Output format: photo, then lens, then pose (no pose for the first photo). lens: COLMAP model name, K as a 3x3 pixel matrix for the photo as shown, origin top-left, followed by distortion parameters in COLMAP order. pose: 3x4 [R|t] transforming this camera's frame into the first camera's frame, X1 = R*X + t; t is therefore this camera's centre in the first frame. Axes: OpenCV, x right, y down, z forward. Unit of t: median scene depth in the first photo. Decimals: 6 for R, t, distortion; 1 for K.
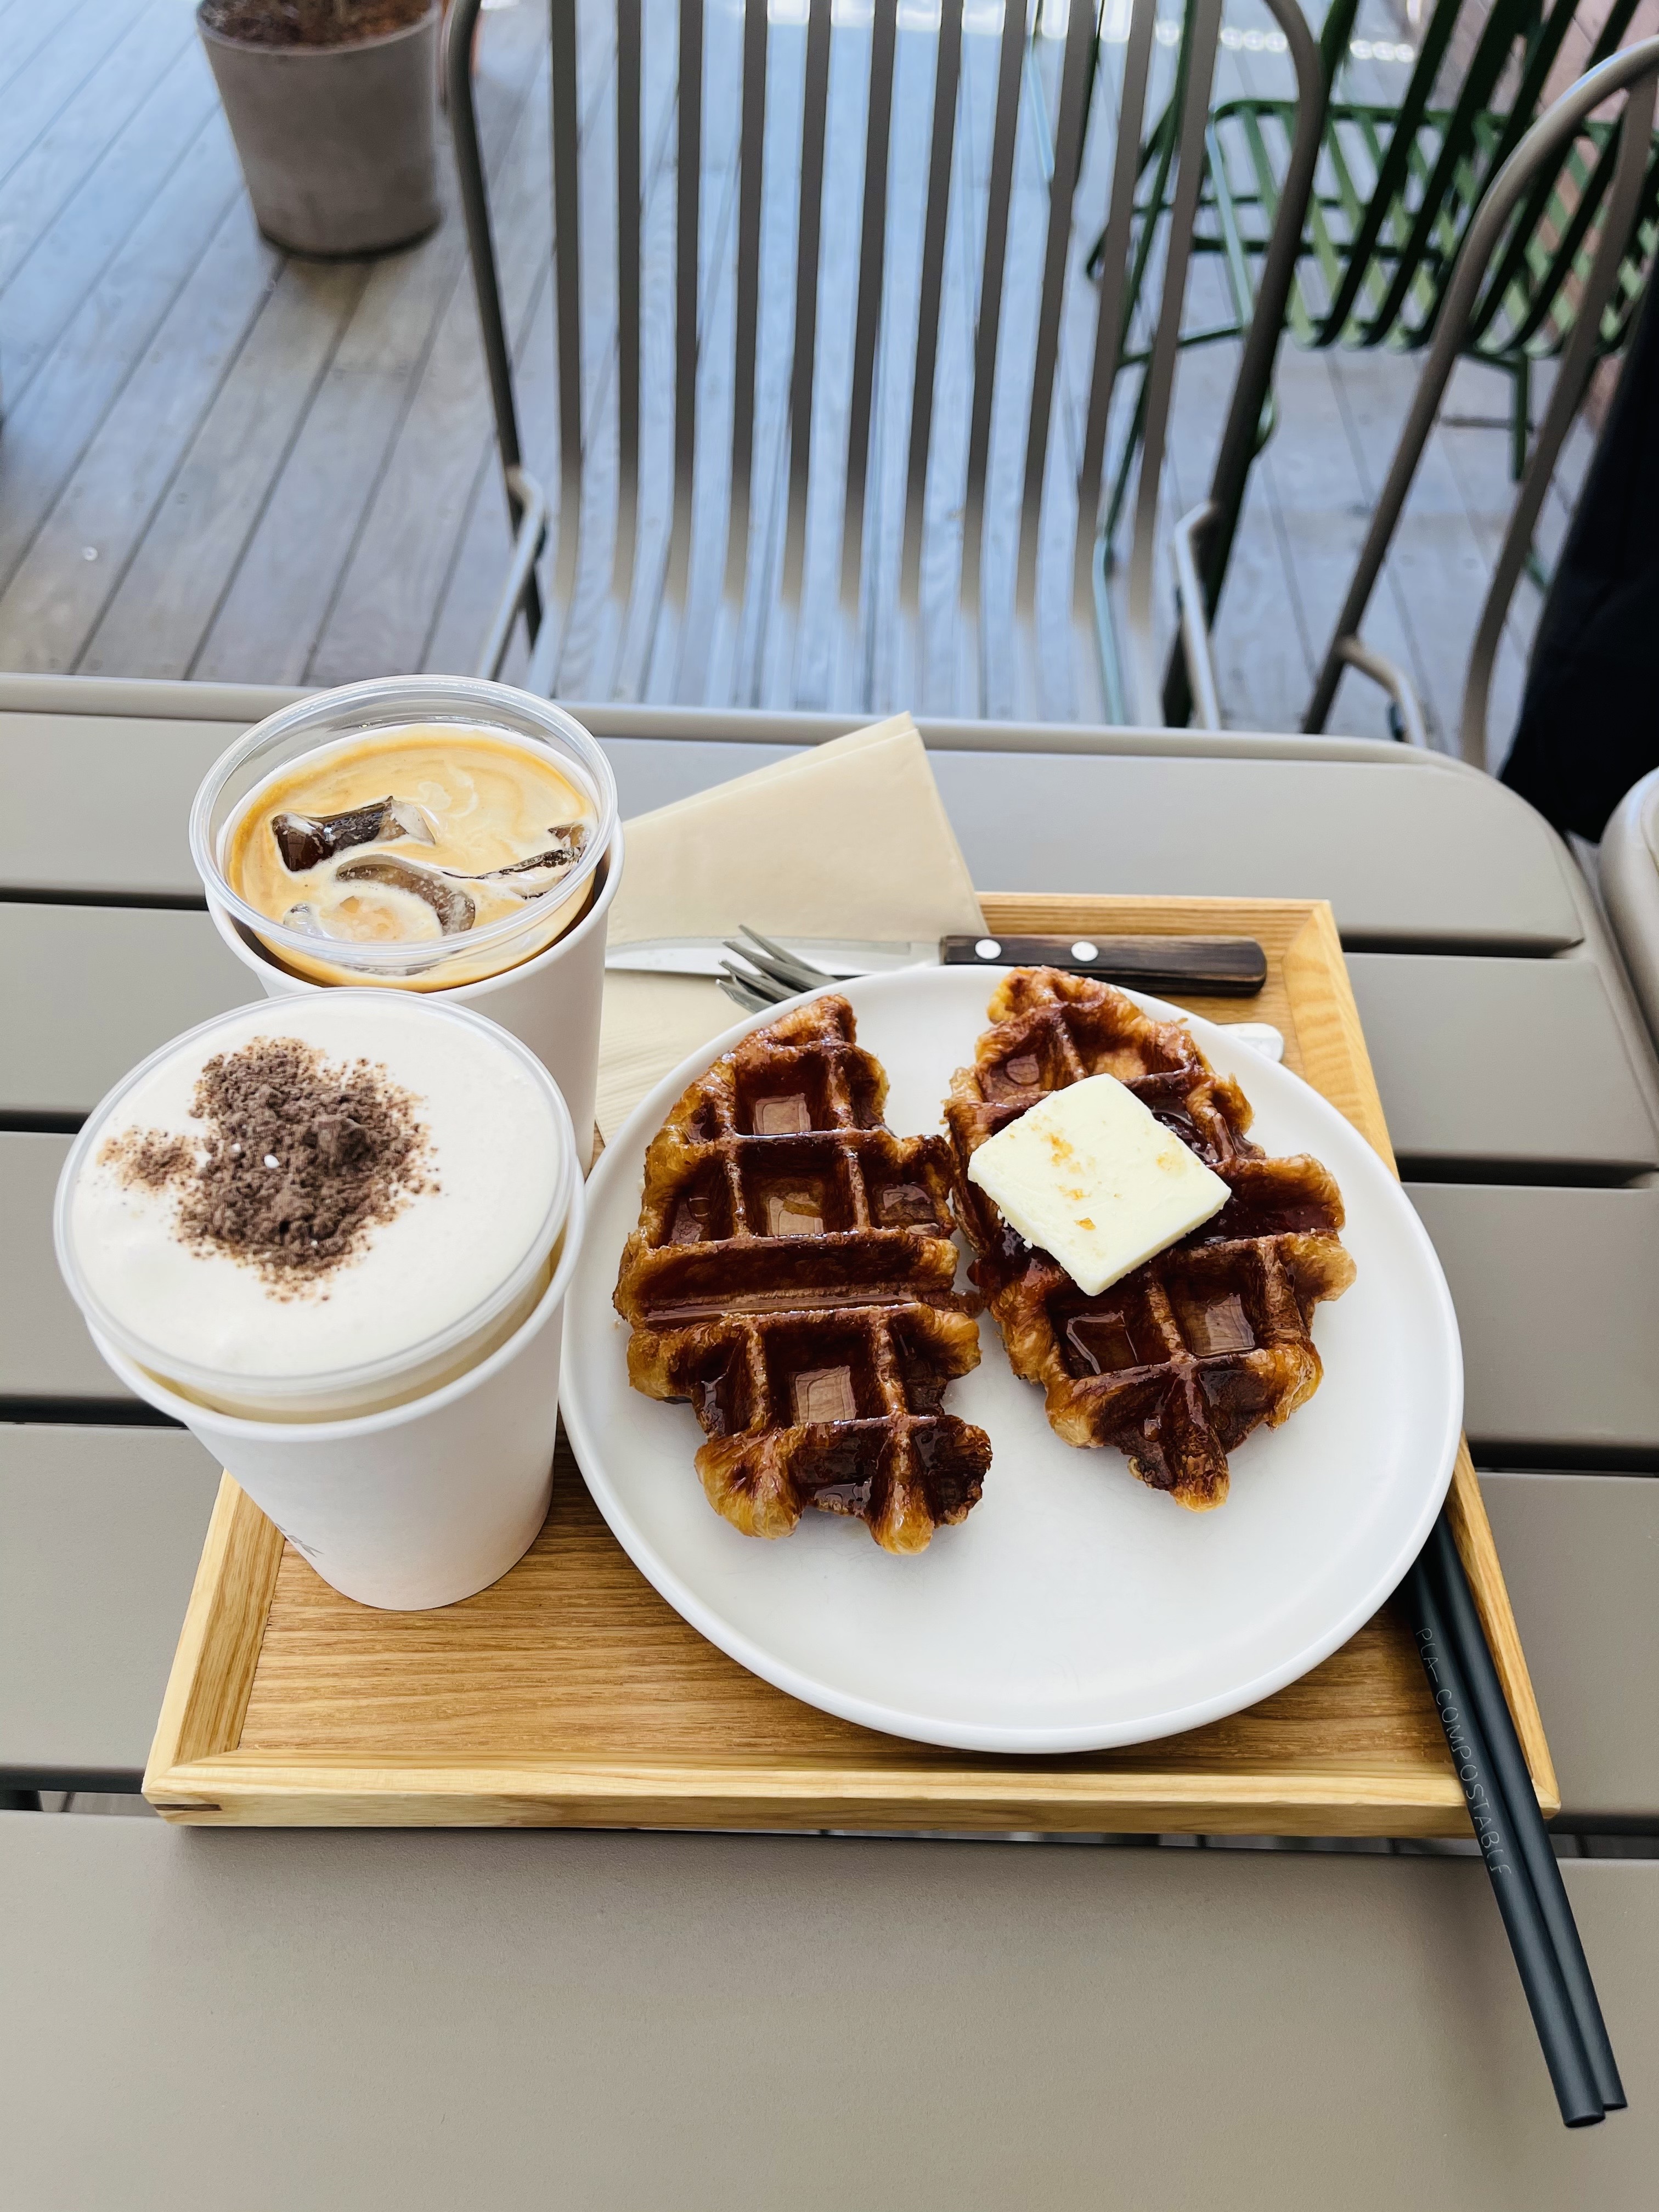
lens RADIAL K [[1583.7, 0, 829.5], [0, 1583.7, 1106.0], [0, 0, 1]] dist [0.085717, -0.111544]
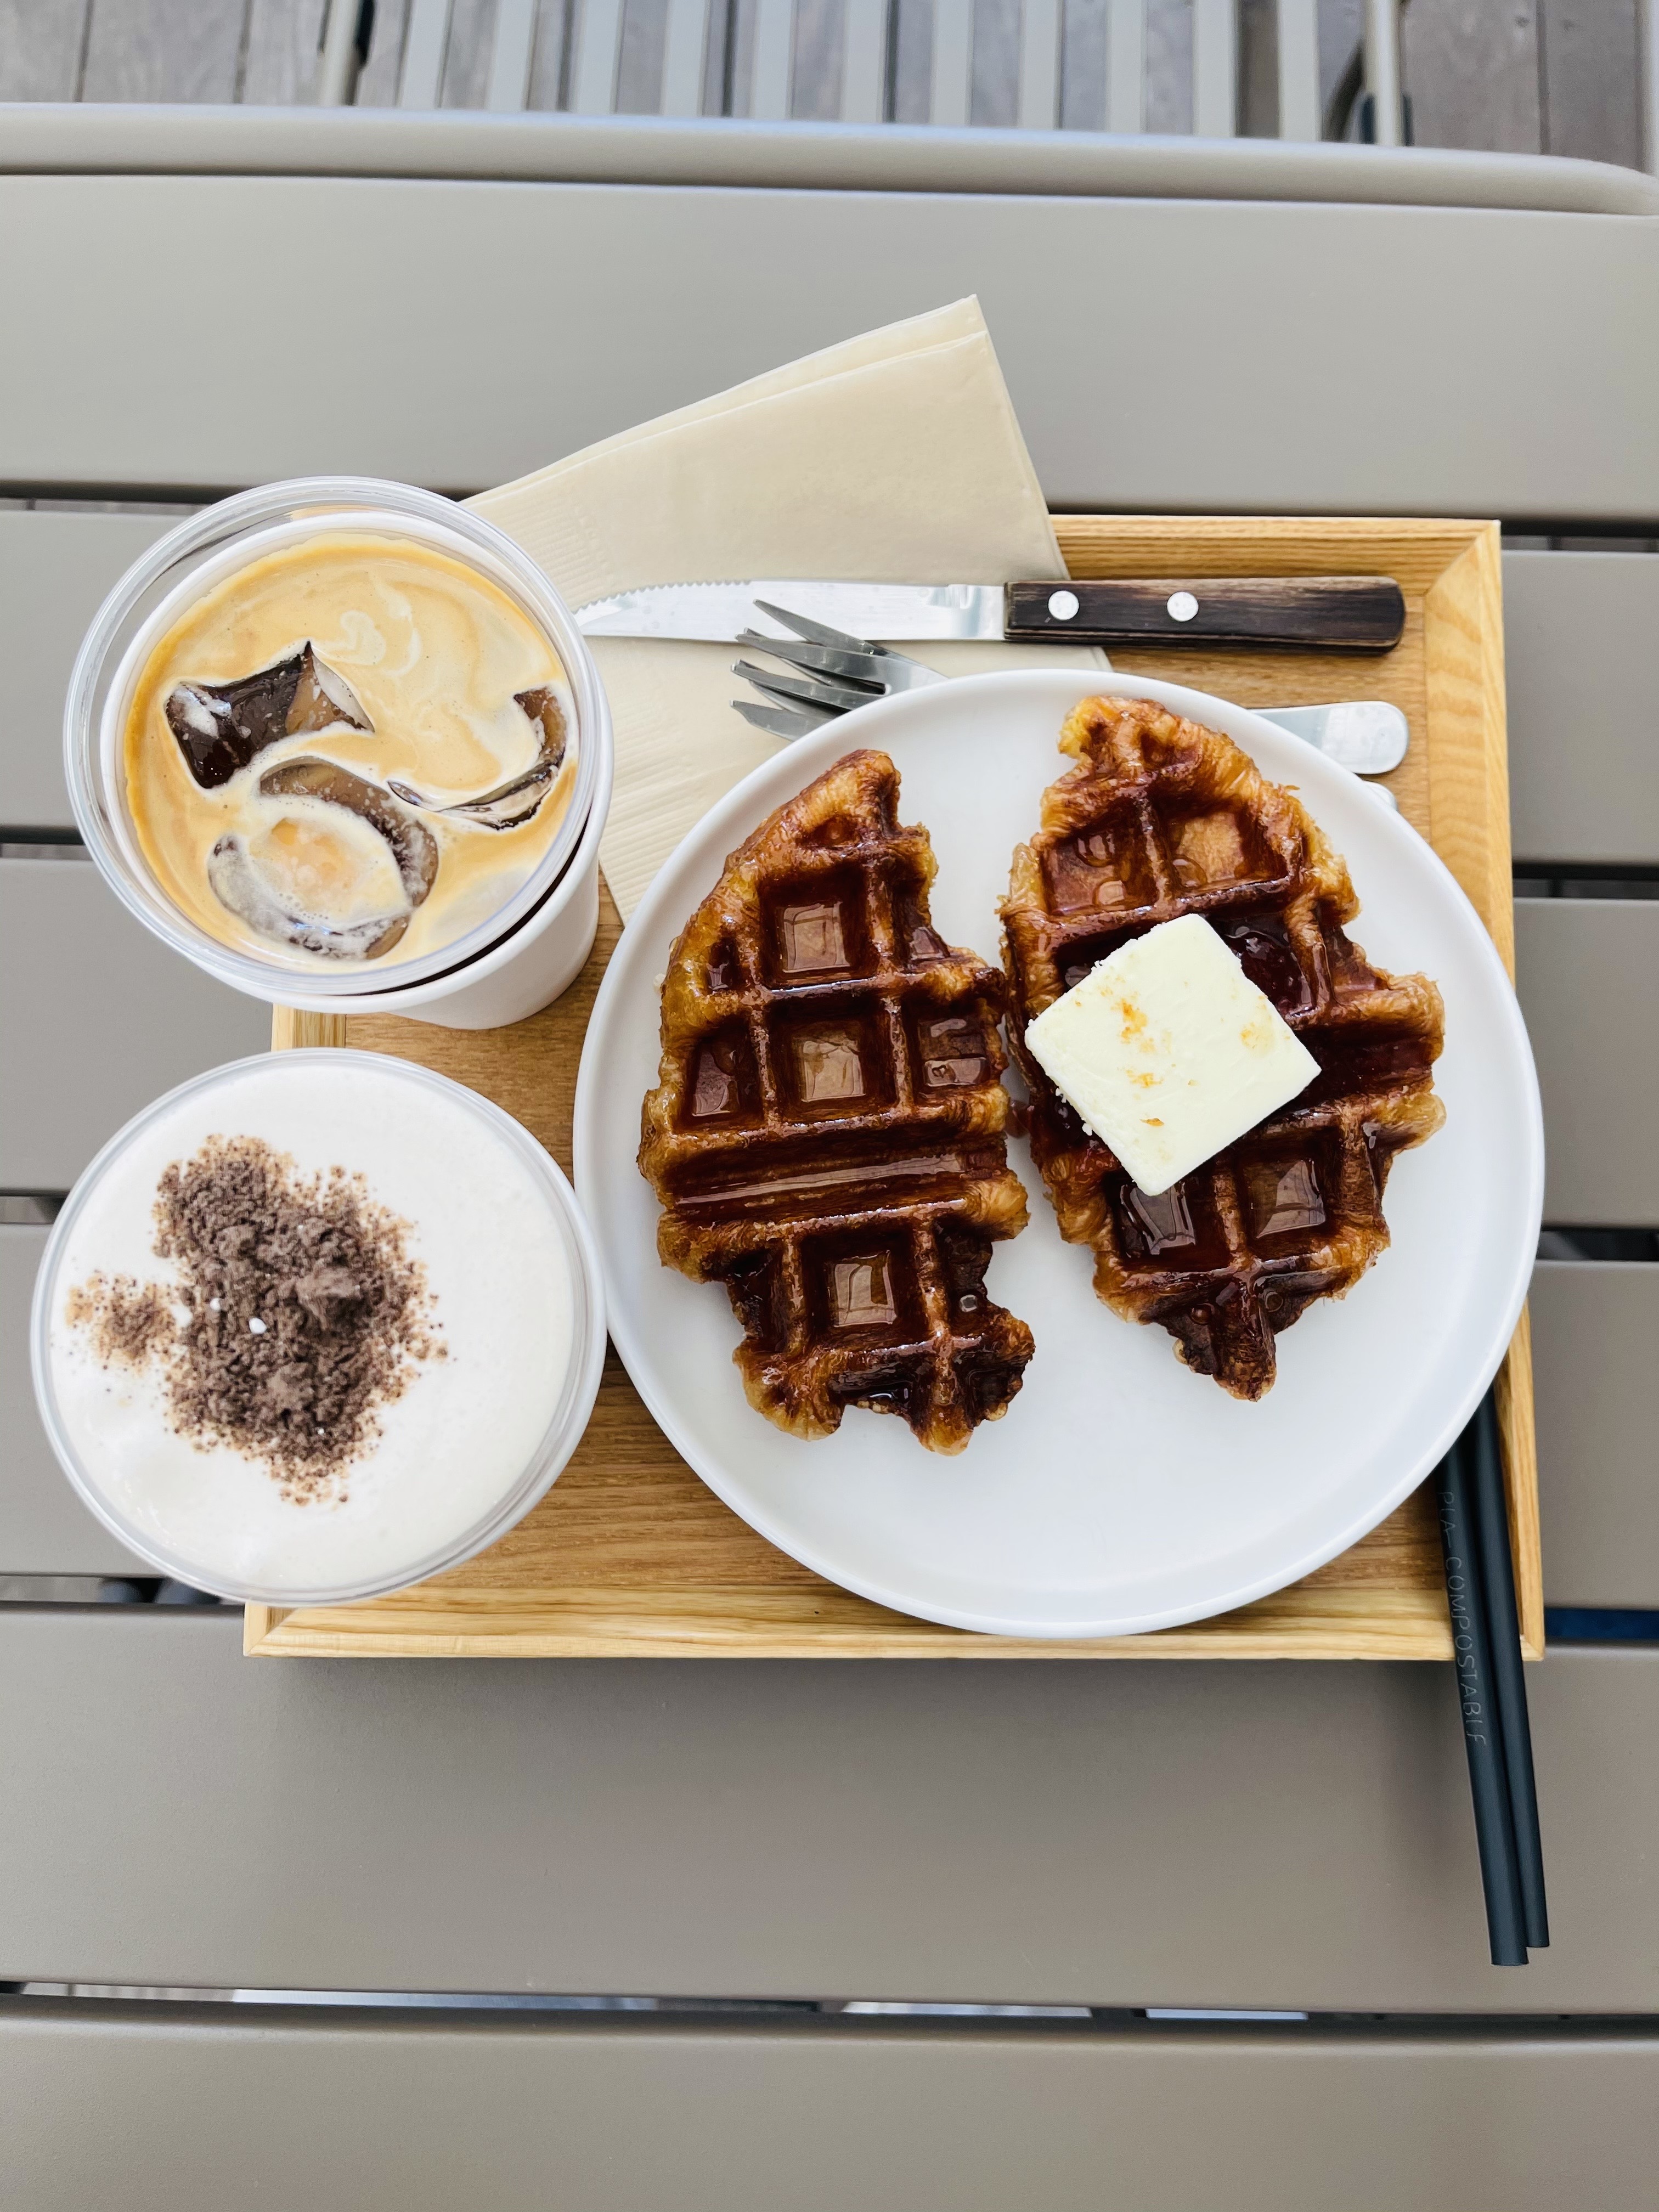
lens RADIAL K [[1628.0, 0, 829.5], [0, 1628.0, 1106.0], [0, 0, 1]] dist [0.064981, -0.087970]
pose [[0.999886, -0.000603, -0.015064, -0.009349], [0.008130, 0.863020, 0.505105, -0.419171], [0.012695, -0.505170, 0.862926, 0.208020]]
